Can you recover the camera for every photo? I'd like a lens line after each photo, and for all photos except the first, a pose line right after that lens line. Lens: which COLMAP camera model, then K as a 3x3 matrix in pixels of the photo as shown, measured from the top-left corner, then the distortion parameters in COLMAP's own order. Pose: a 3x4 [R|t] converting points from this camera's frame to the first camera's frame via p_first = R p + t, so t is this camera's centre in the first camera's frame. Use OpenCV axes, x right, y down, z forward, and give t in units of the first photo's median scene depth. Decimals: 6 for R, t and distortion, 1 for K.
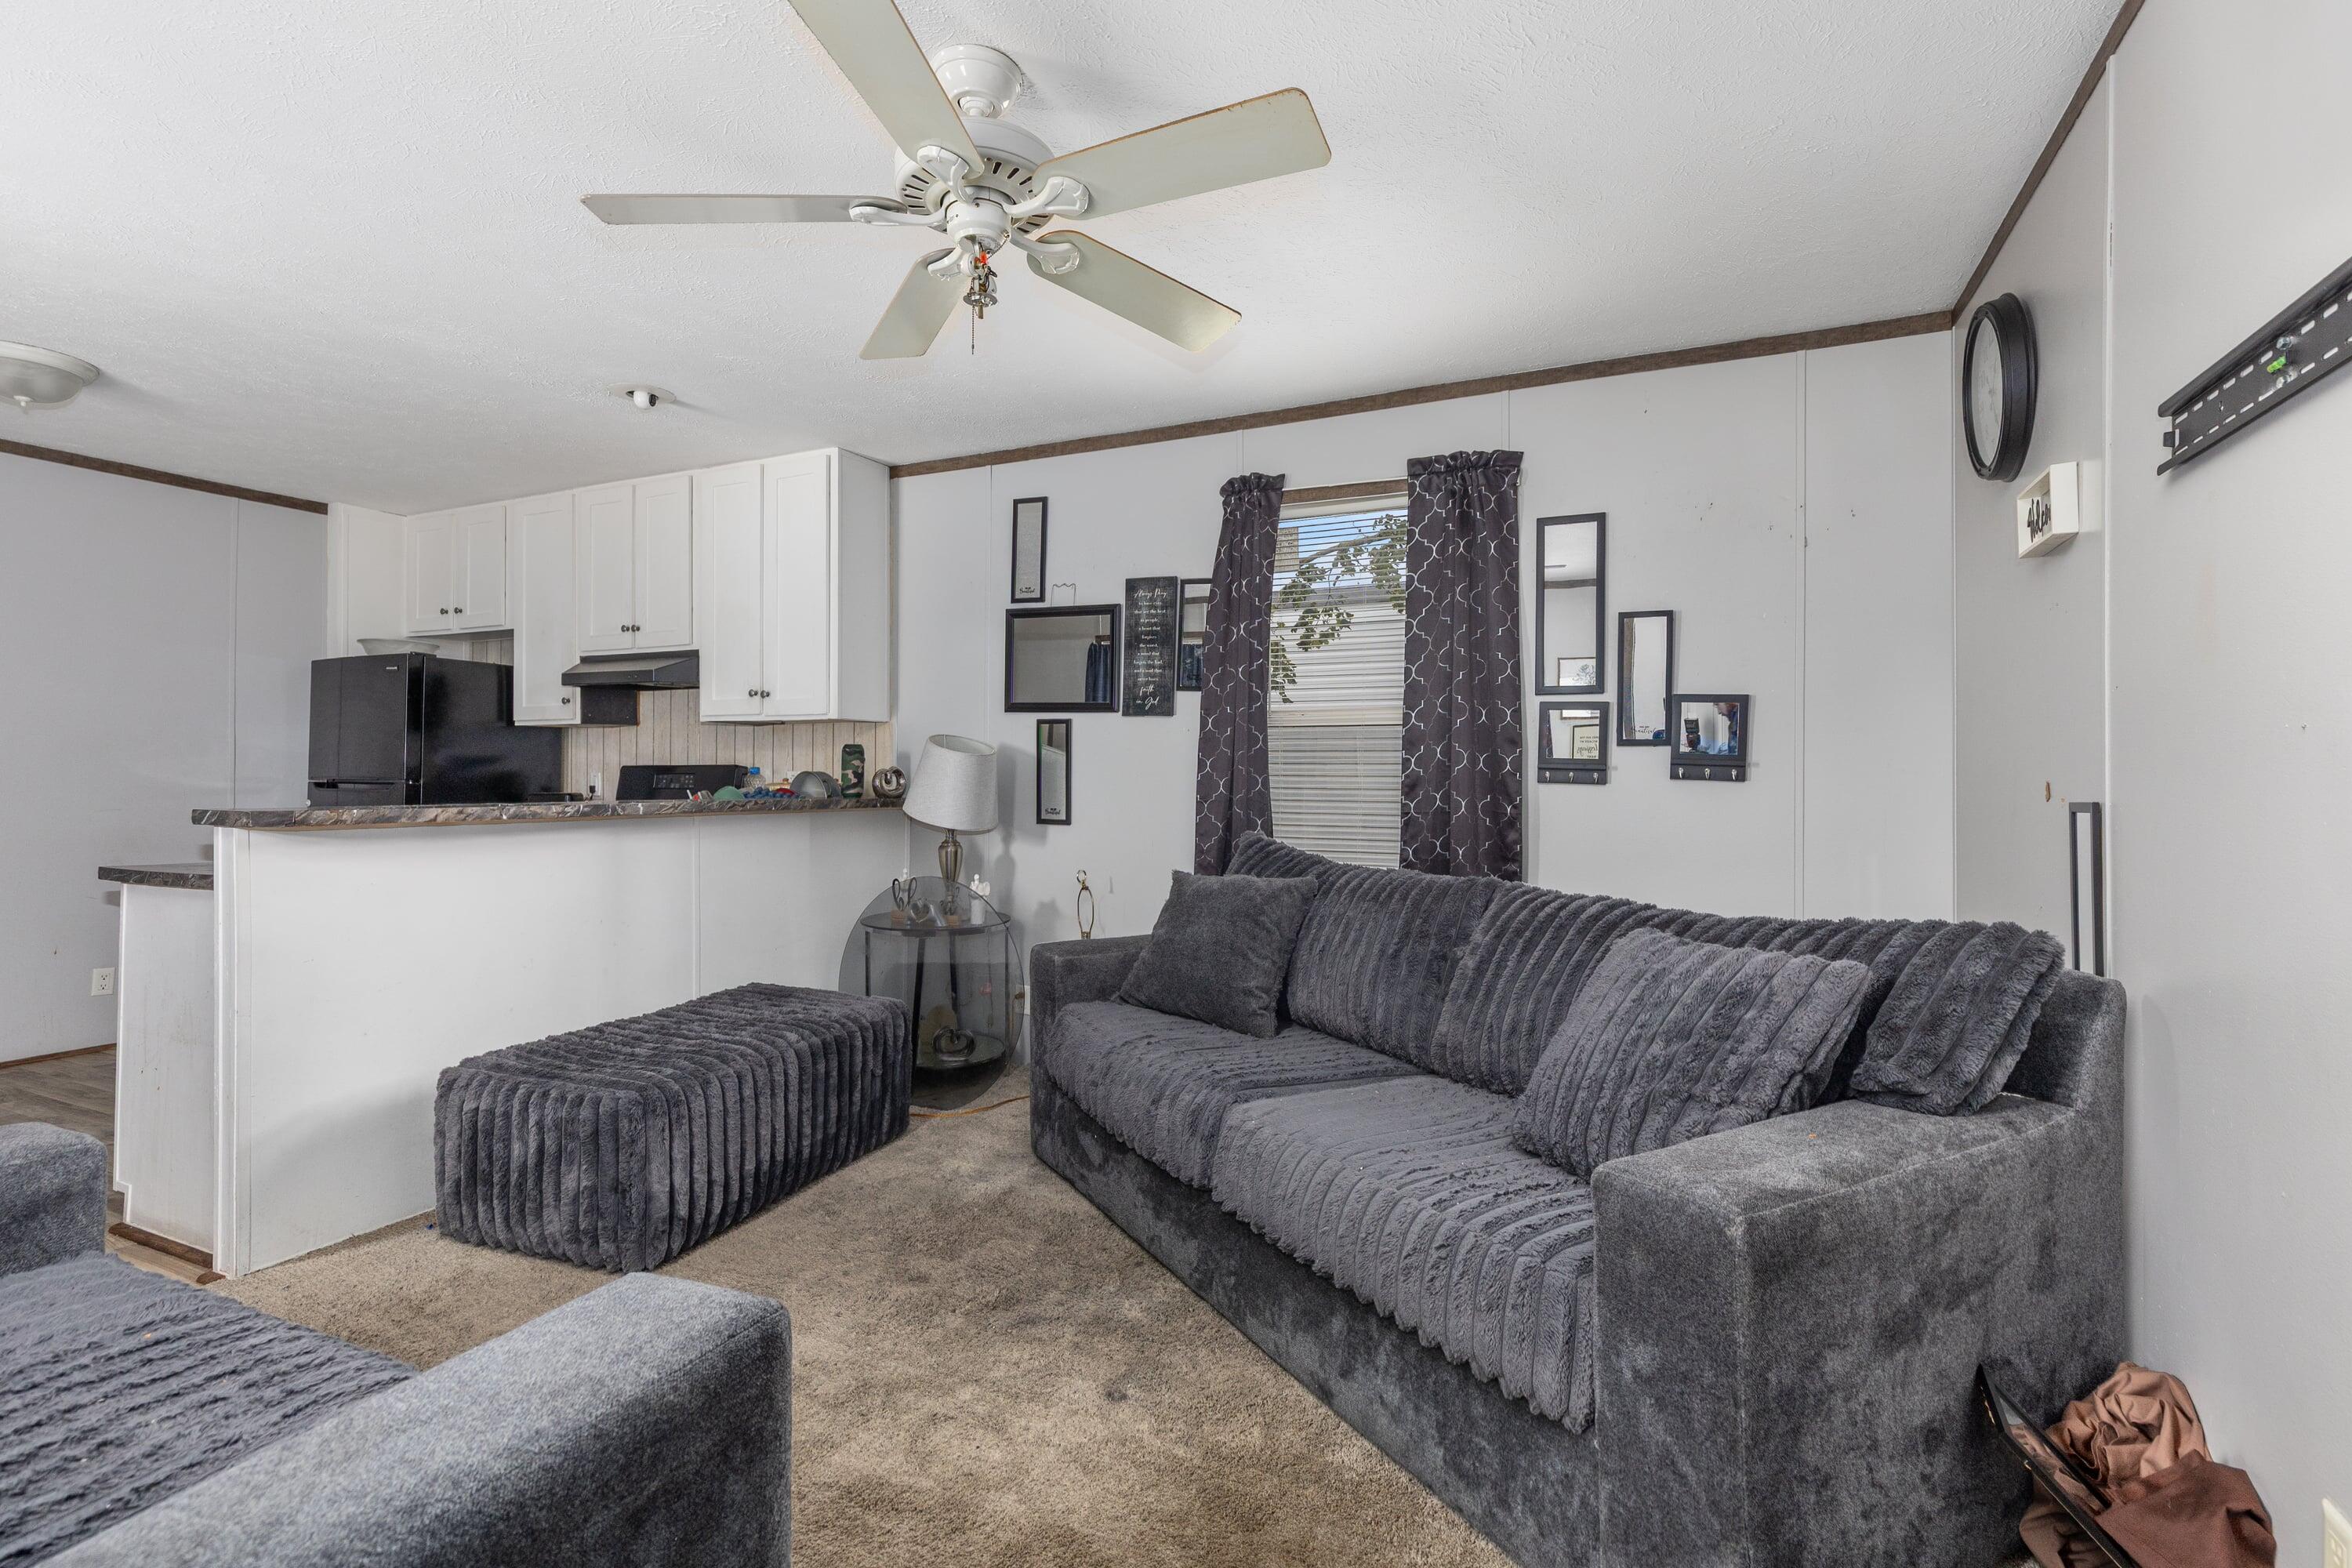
lens RADIAL K [[1066.2, 0, 1187.6], [0, 1066.2, 775.8], [0, 0, 1]] dist [0.001336, -0.000824]
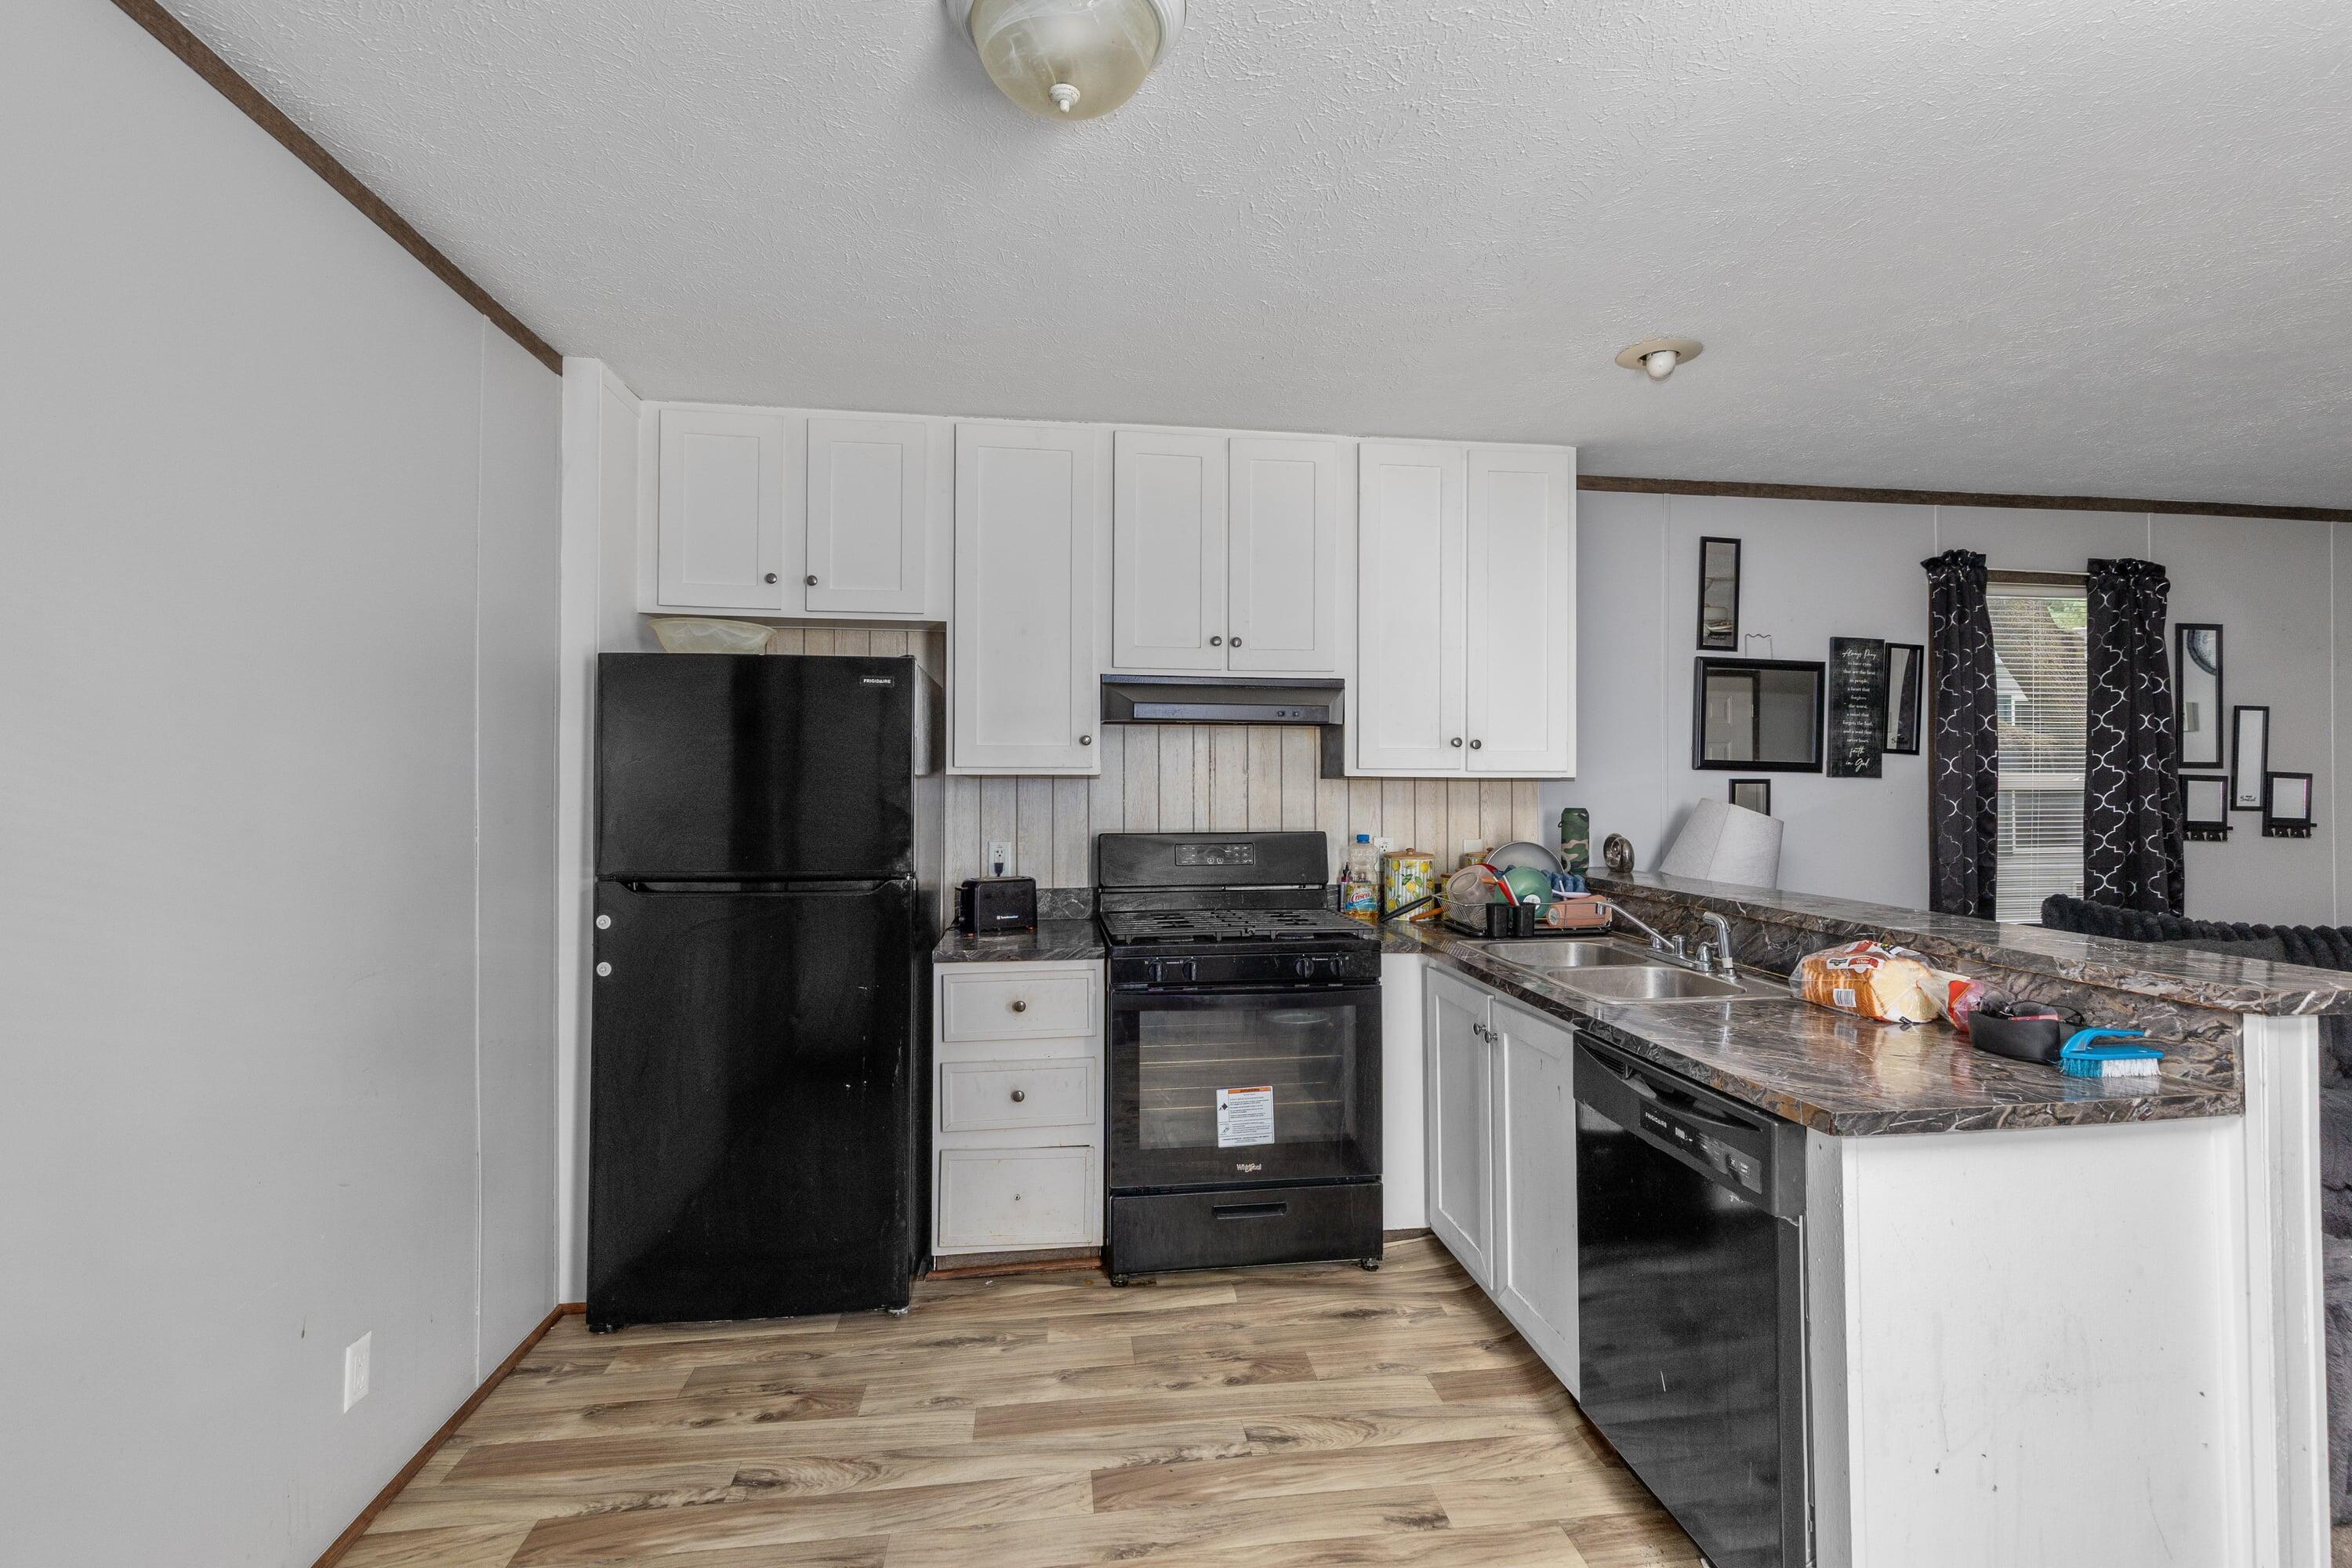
lens RADIAL K [[1066.2, 0, 1187.6], [0, 1066.2, 775.8], [0, 0, 1]] dist [0.001336, -0.000824]
pose [[0.840682, 0.000576, 0.541528, -1.278547], [0.002926, 0.999980, -0.005606, -0.063754], [-0.541521, 0.006297, 0.840664, 0.592101]]
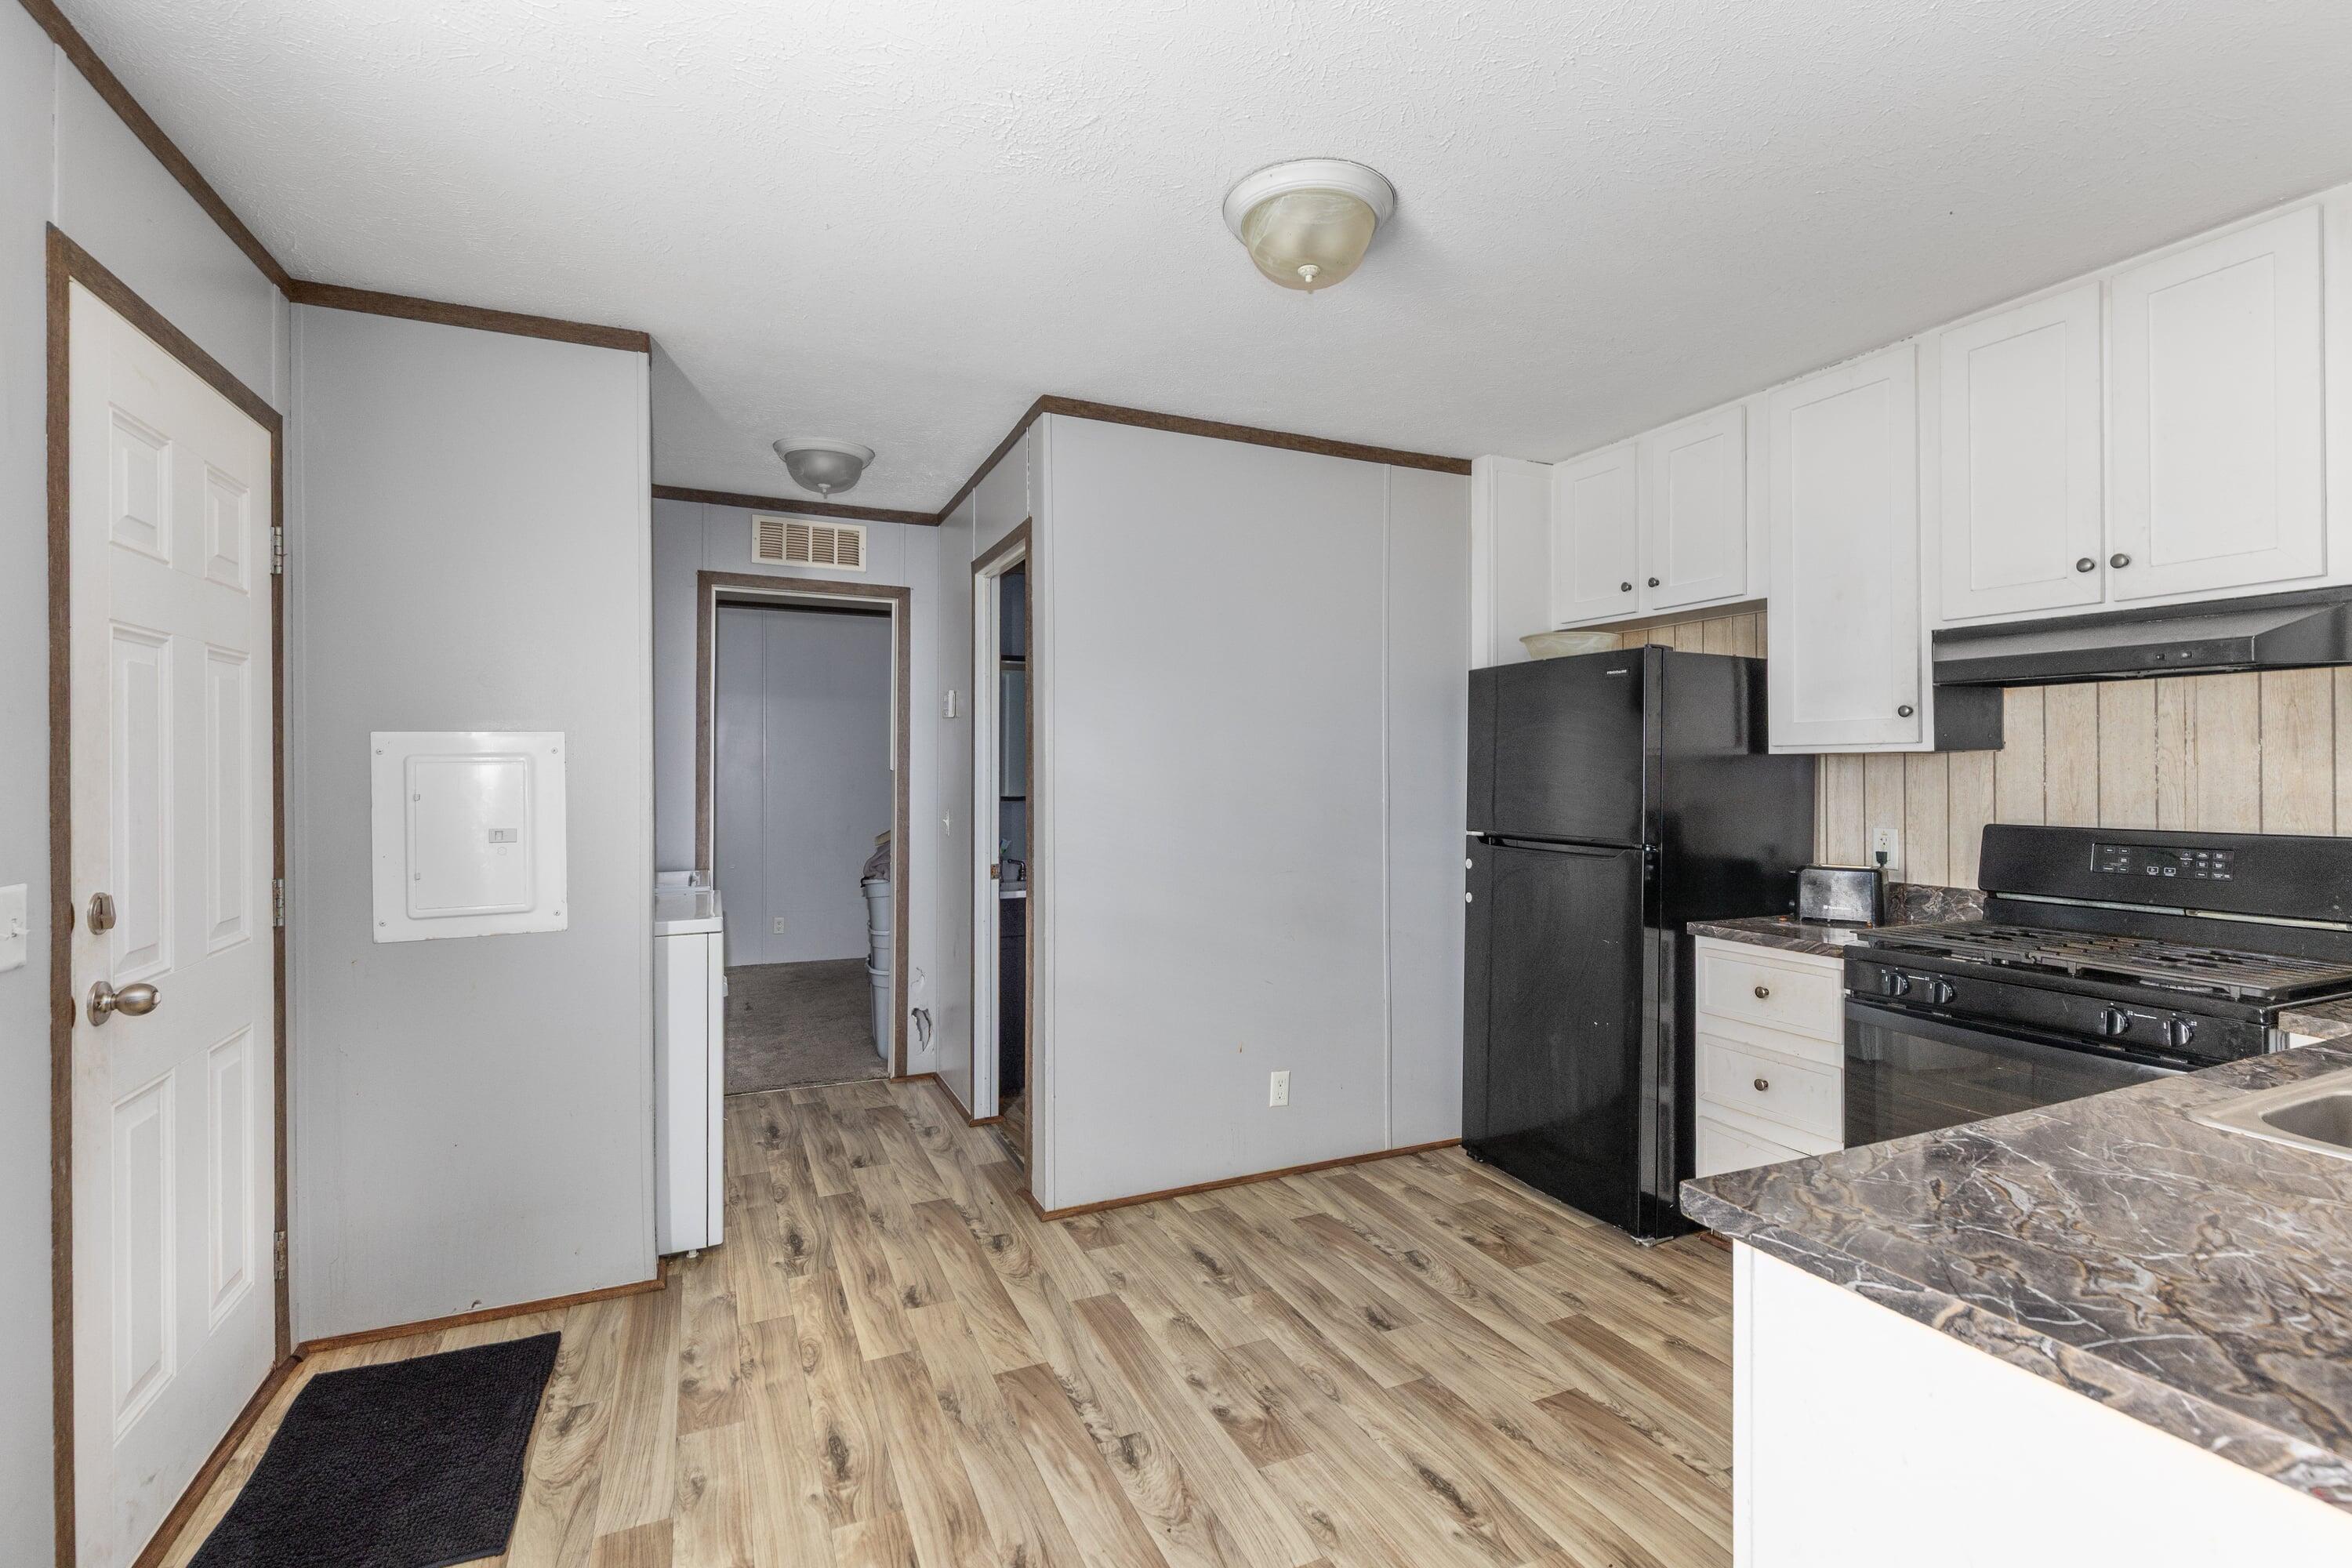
lens RADIAL K [[1063.1, 0, 1189.2], [0, 1063.1, 762.6], [0, 0, 1]] dist [0.001542, -0.000120]
pose [[0.763307, -0.009732, -0.645963, -0.734123], [0.003687, 0.999936, -0.010708, -0.055133], [0.646026, 0.005792, 0.763294, 0.467598]]
